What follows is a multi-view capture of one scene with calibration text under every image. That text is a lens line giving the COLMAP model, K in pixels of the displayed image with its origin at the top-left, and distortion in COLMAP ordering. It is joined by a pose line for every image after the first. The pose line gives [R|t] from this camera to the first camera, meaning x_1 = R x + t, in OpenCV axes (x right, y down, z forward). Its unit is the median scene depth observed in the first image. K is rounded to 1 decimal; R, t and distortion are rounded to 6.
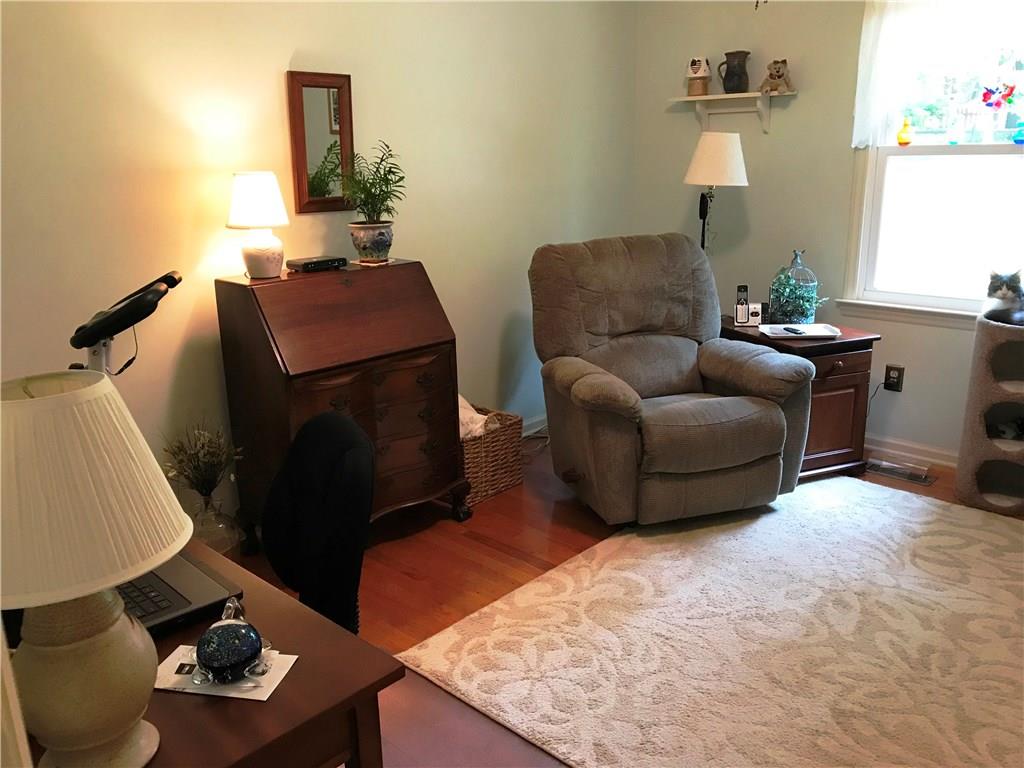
lens RADIAL K [[827.6, 0, 497.6], [0, 827.6, 379.8], [0, 0, 1]] dist [0.011680, -0.047674]
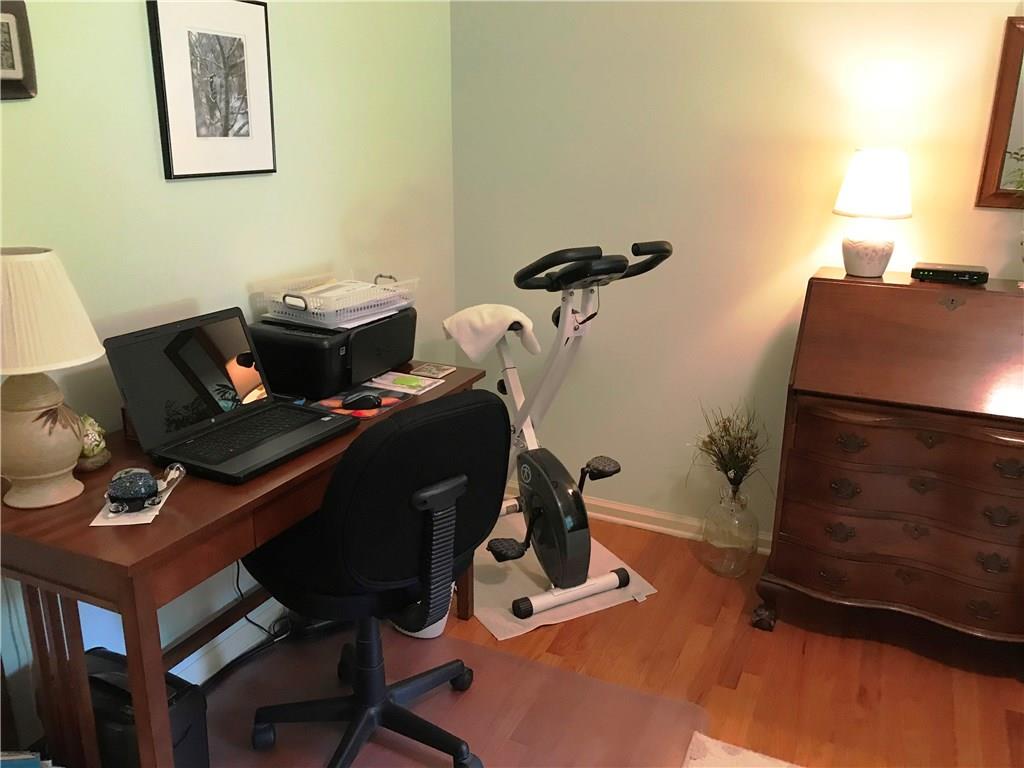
lens RADIAL K [[827.6, 0, 497.6], [0, 827.6, 379.8], [0, 0, 1]] dist [0.011680, -0.047674]
pose [[0.267580, 0.280344, -0.921850, 0.429542], [-0.258380, 0.942574, 0.211648, -0.109789], [0.928246, 0.181555, 0.324650, 0.420380]]
